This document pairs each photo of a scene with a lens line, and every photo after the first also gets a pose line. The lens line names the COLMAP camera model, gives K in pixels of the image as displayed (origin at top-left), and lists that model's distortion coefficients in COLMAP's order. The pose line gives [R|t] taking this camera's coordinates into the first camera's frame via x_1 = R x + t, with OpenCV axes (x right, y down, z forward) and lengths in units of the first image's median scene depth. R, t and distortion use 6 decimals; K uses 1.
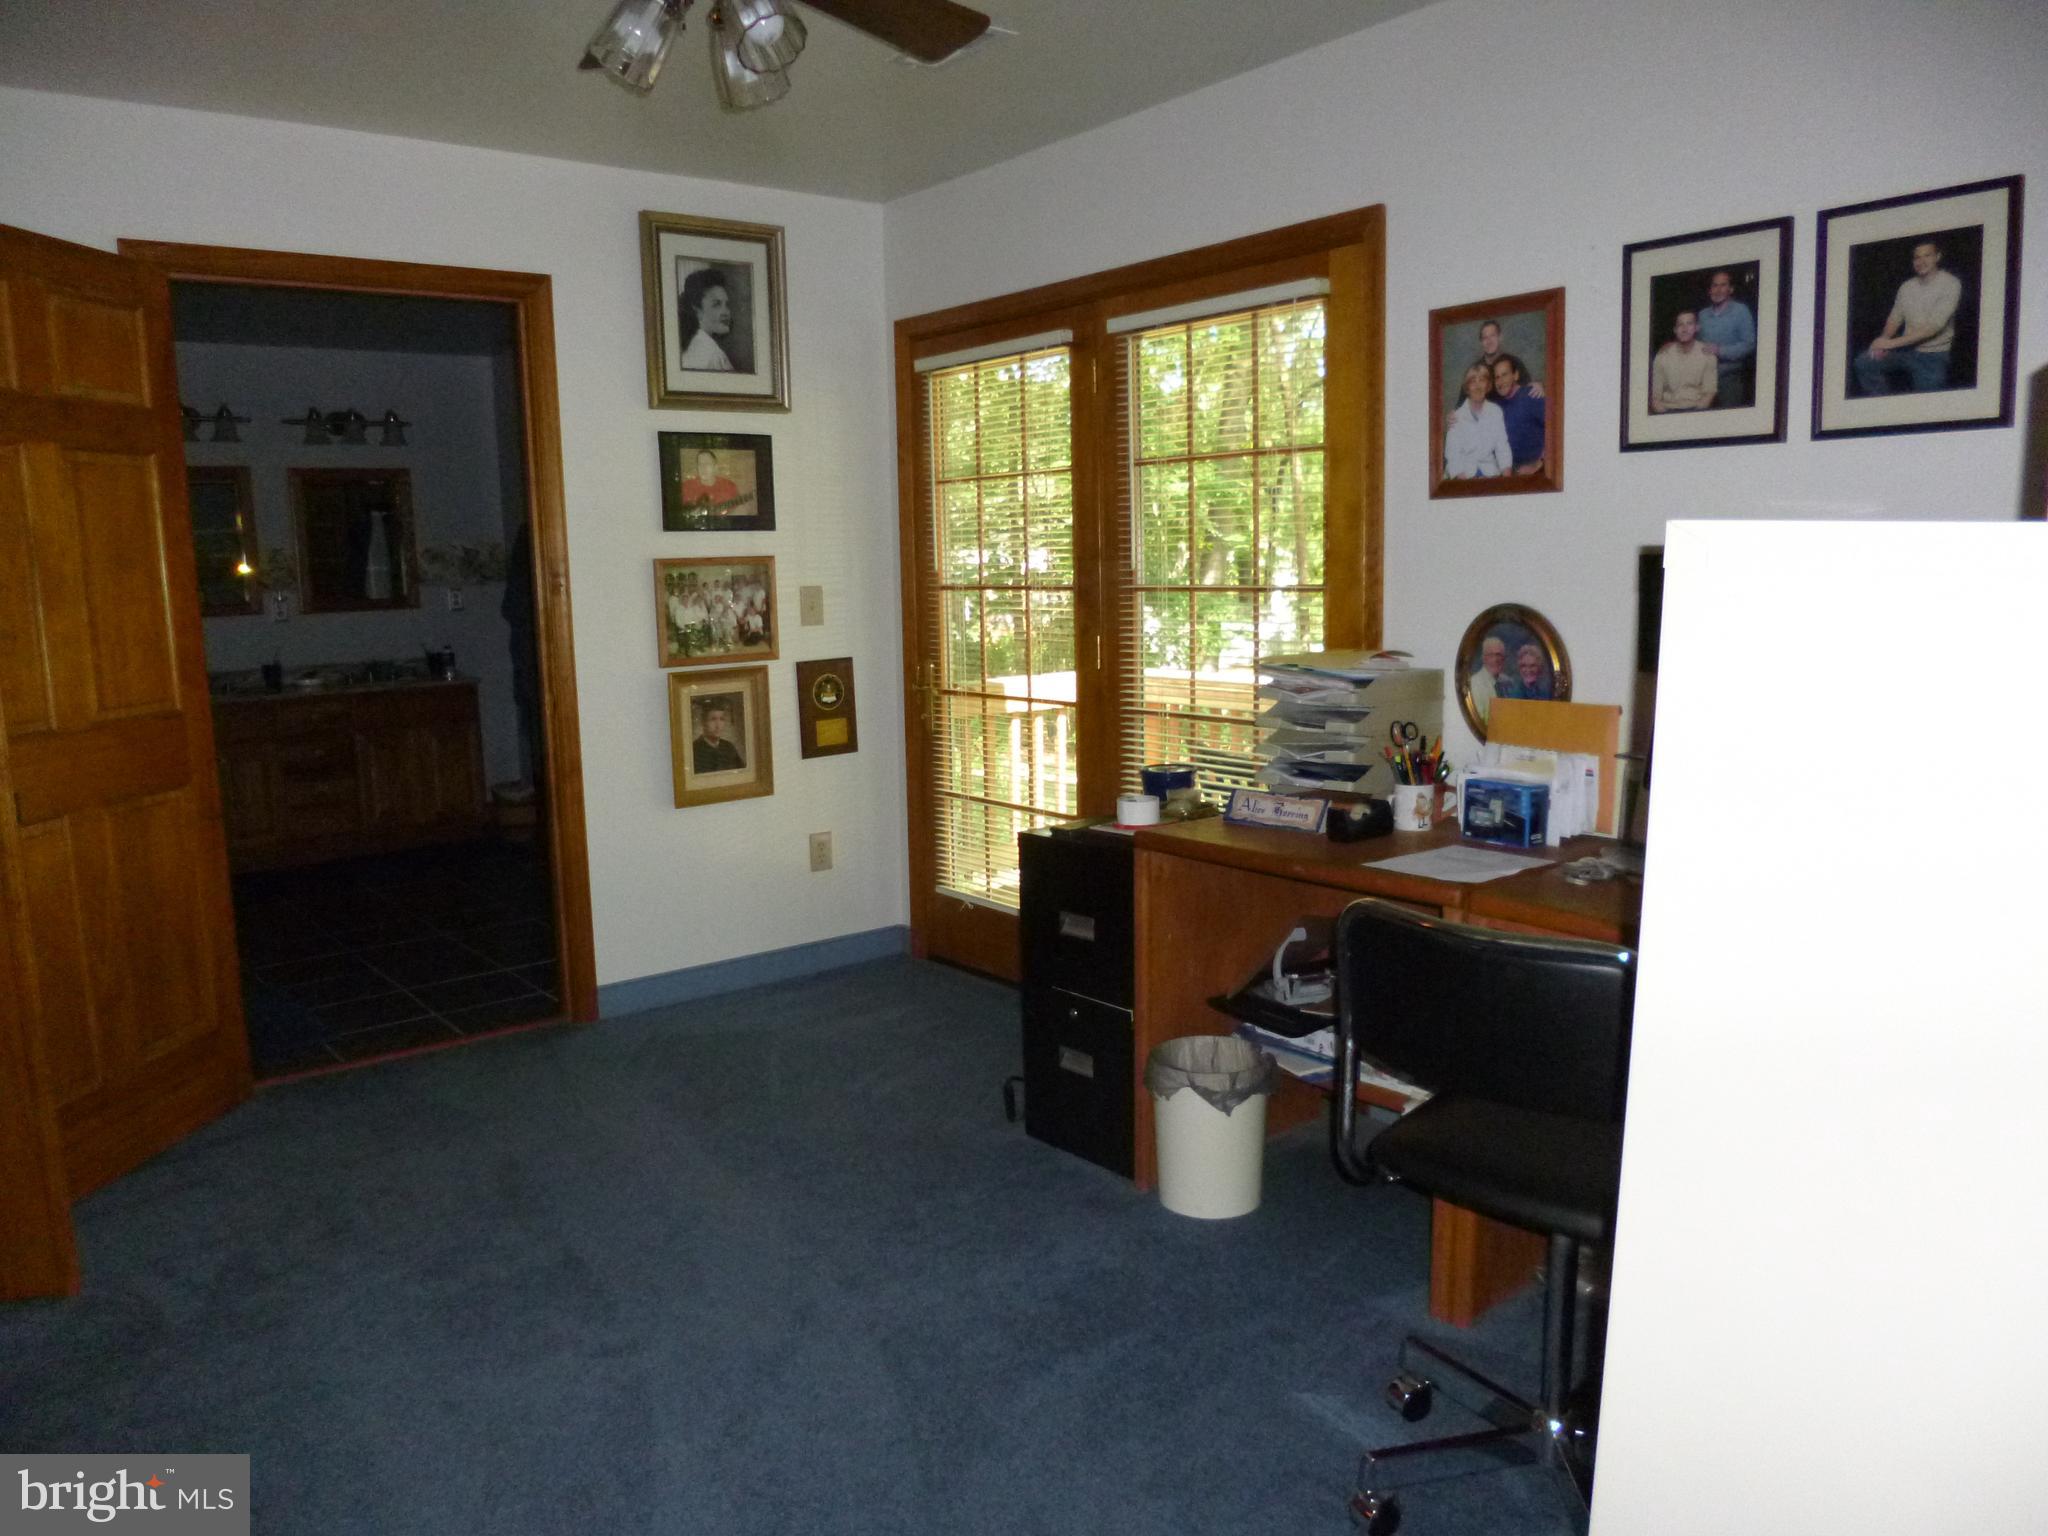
lens RADIAL K [[1474.4, 0, 1018.4], [0, 1474.4, 781.1], [0, 0, 1]] dist [-0.053708, 0.016468]
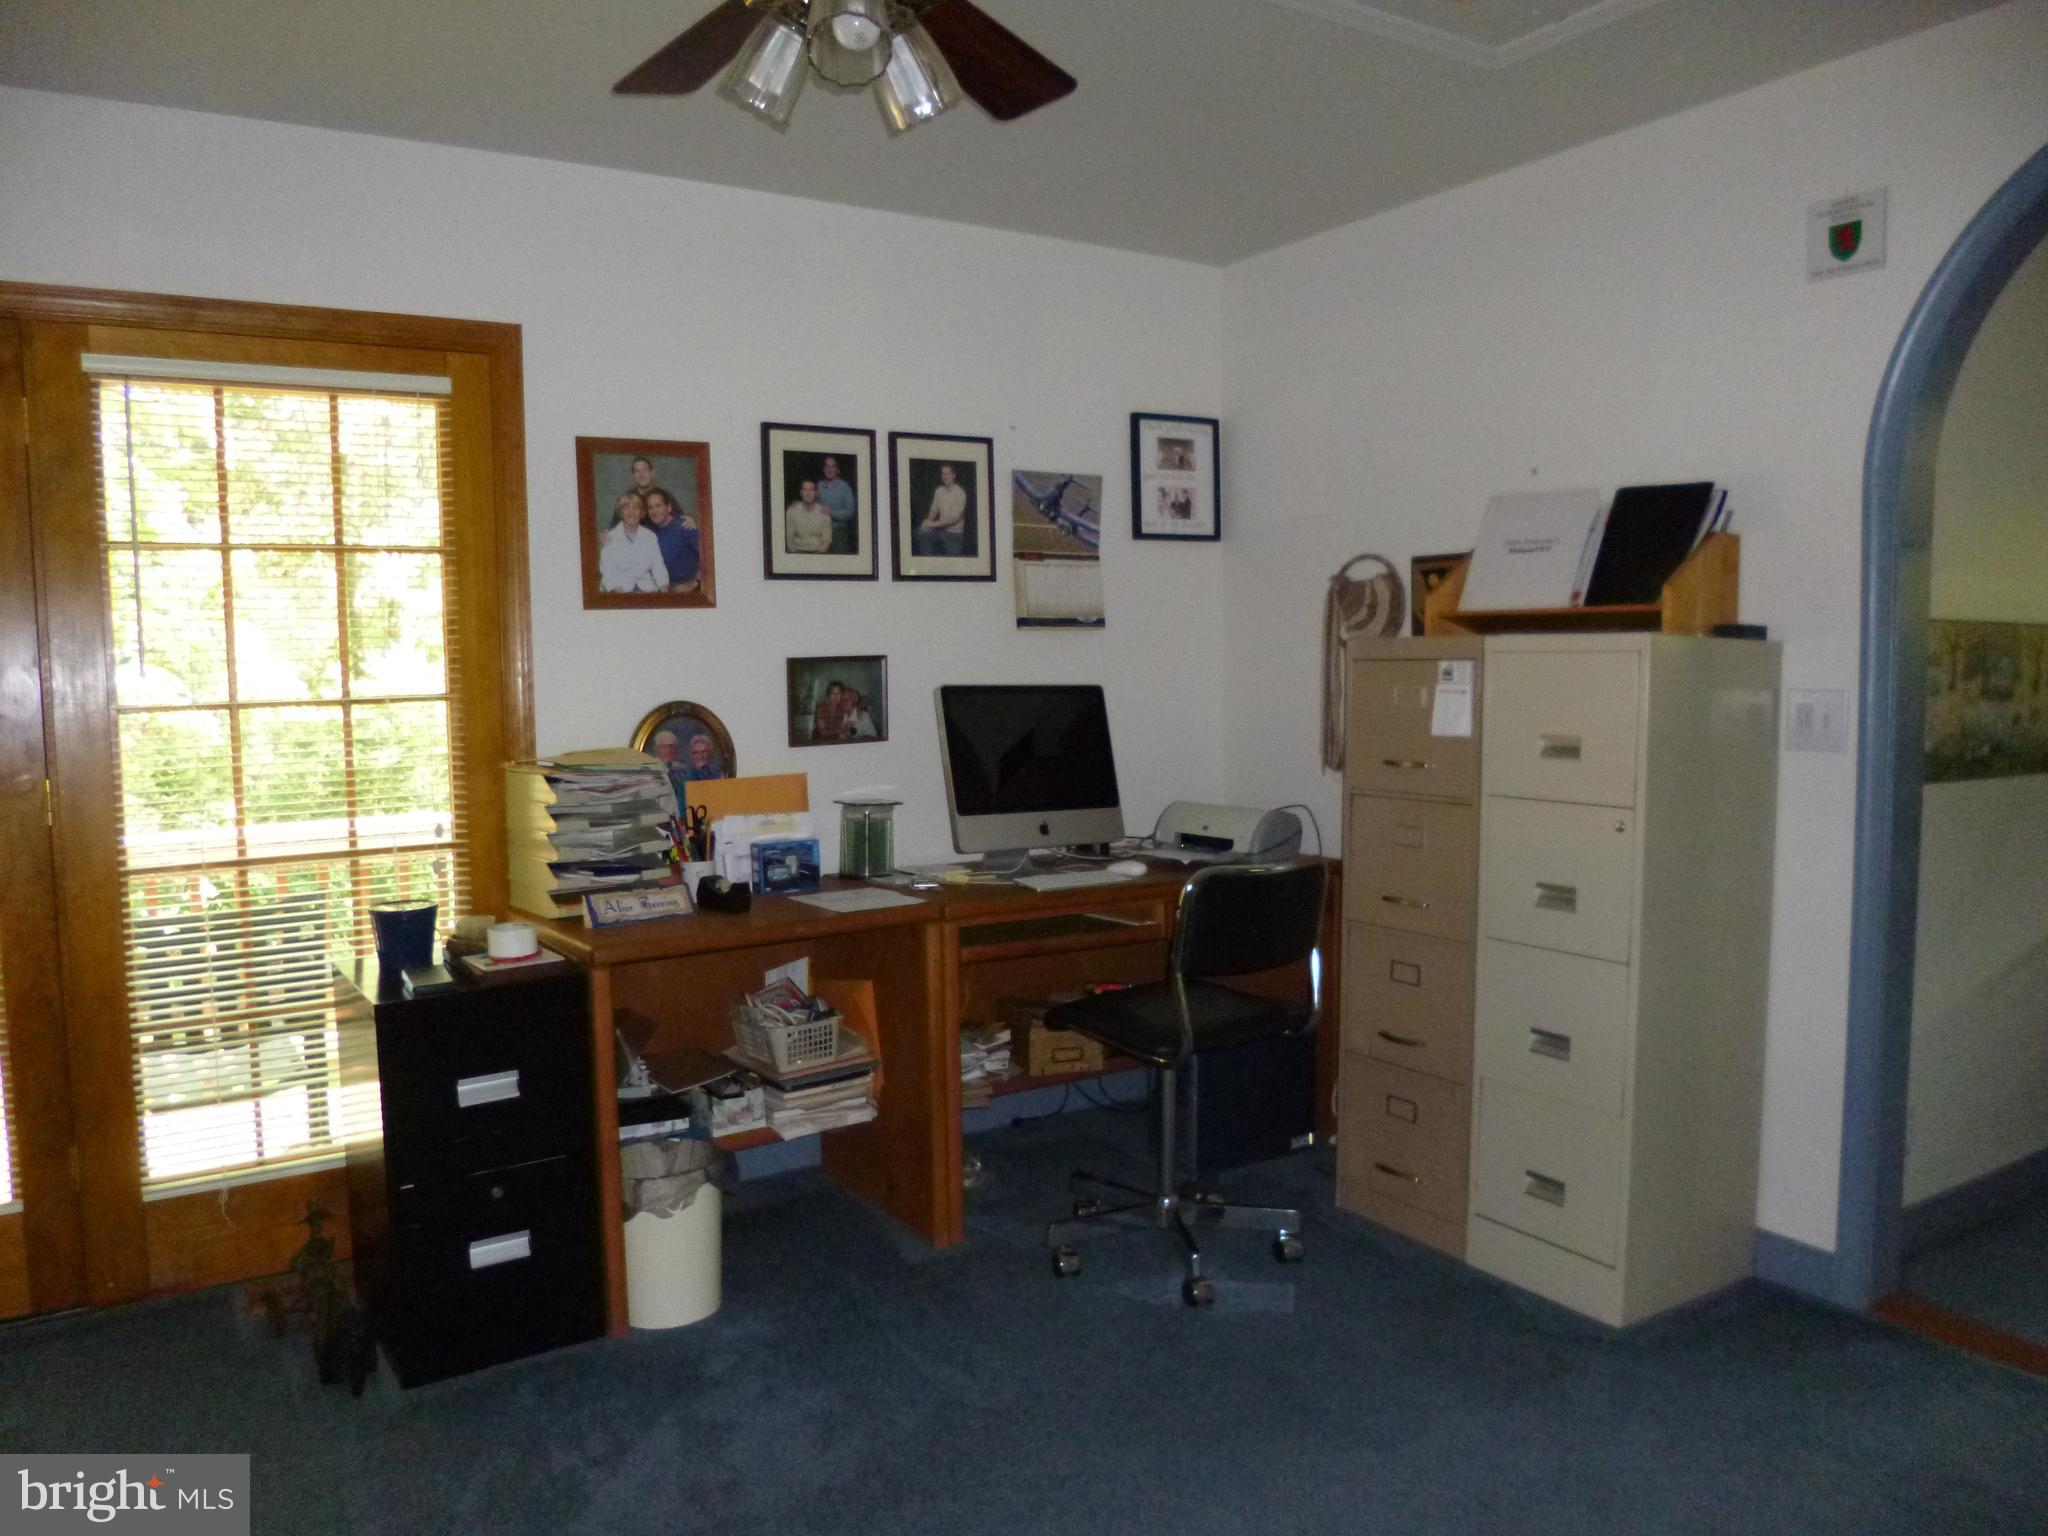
lens RADIAL K [[1474.4, 0, 1017.5], [0, 1474.4, 760.9], [0, 0, 1]] dist [-0.053708, 0.016468]
pose [[0.110960, -0.050547, 0.992539, -0.828148], [0.167355, 0.985394, 0.031474, -0.068791], [-0.979633, 0.162614, 0.117799, 0.632101]]
